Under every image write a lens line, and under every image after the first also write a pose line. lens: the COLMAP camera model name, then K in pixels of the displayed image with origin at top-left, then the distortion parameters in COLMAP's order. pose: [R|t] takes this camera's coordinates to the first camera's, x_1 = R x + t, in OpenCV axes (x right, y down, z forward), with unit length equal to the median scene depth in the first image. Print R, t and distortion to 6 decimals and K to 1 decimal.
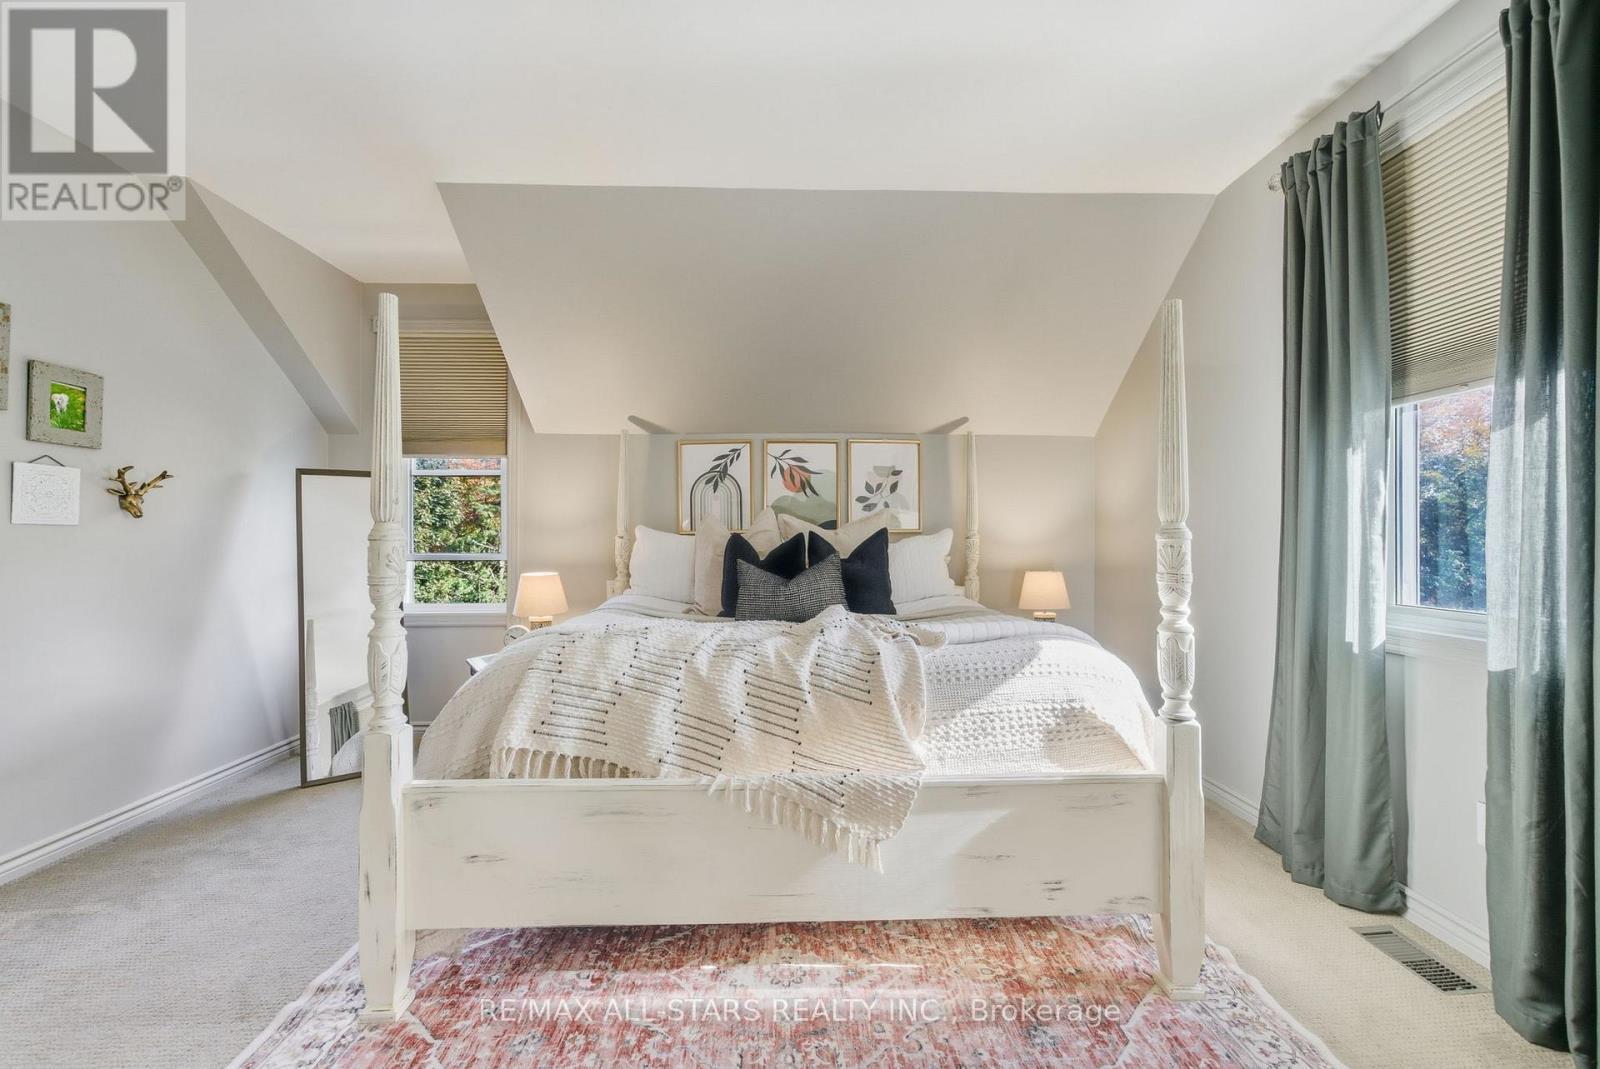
lens RADIAL K [[696.7, 0, 800.0], [0, 696.7, 534.5], [0, 0, 1]] dist [-0.002668, 0.007190]
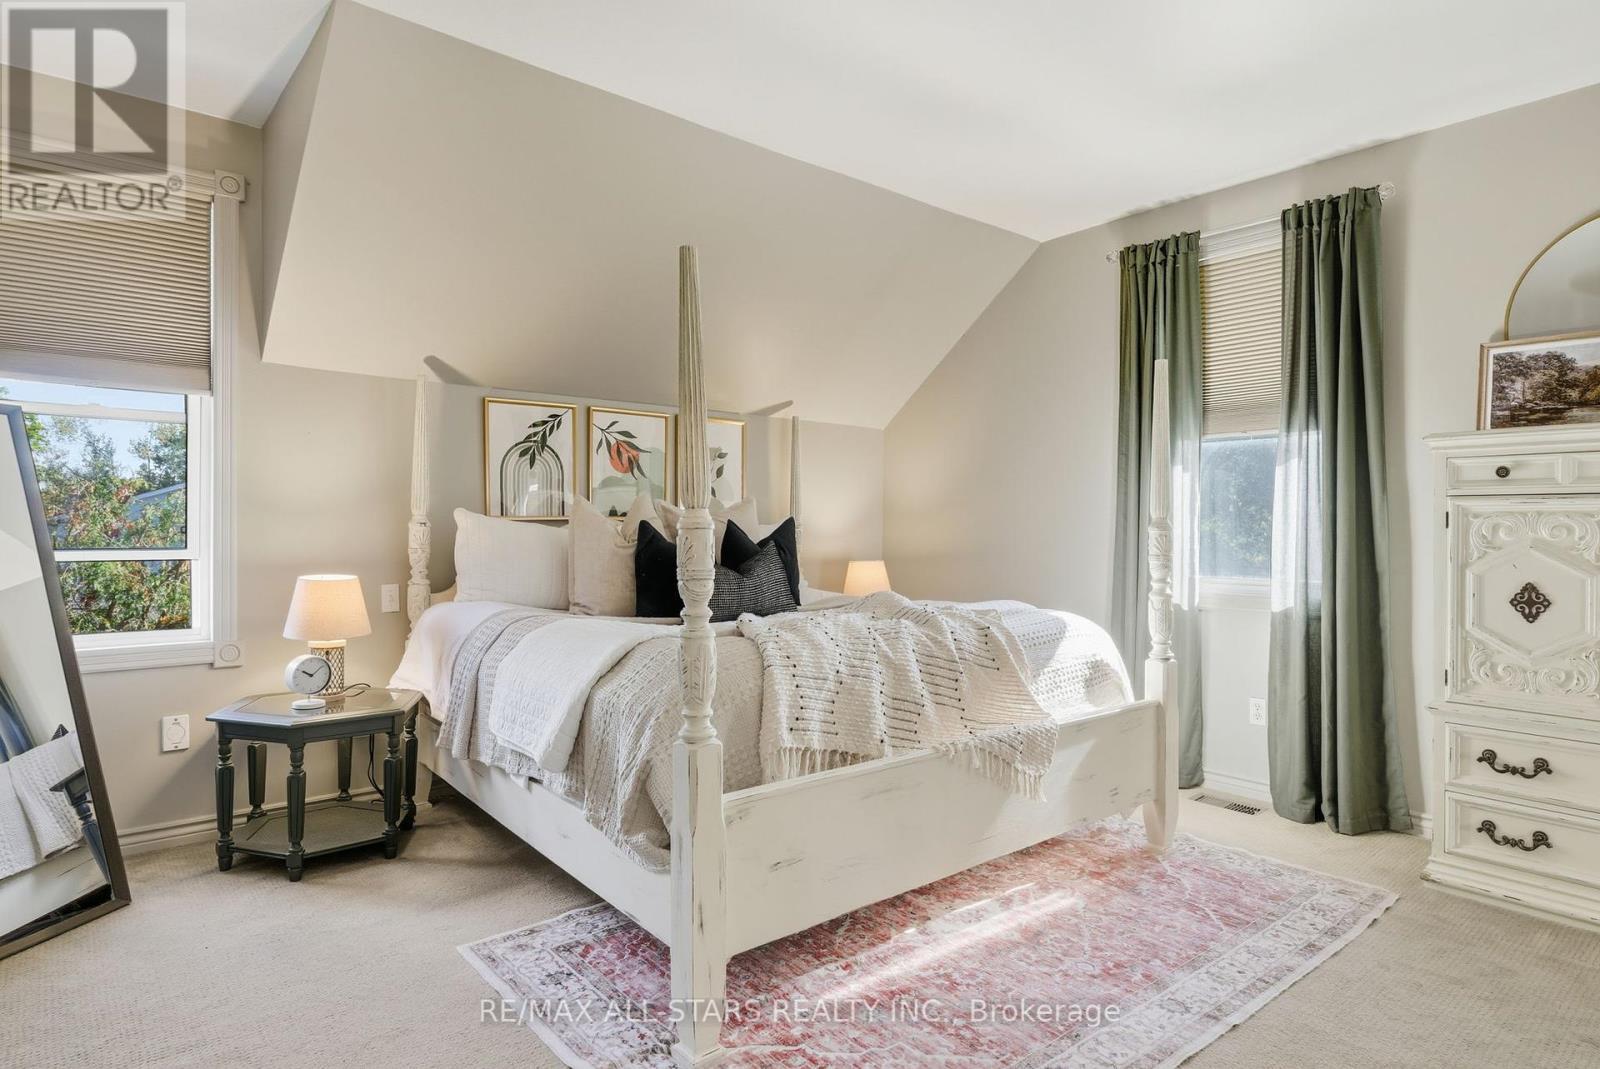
lens RADIAL K [[945.8, 0, 824.4], [0, 945.8, 534.5], [0, 0, 1]] dist [0.029222, 0.000065]
pose [[0.764857, 0.001528, 0.644198, -1.132834], [-0.007796, 0.999946, 0.006885, 0.006912], [-0.644153, -0.010288, 0.764828, -0.019361]]
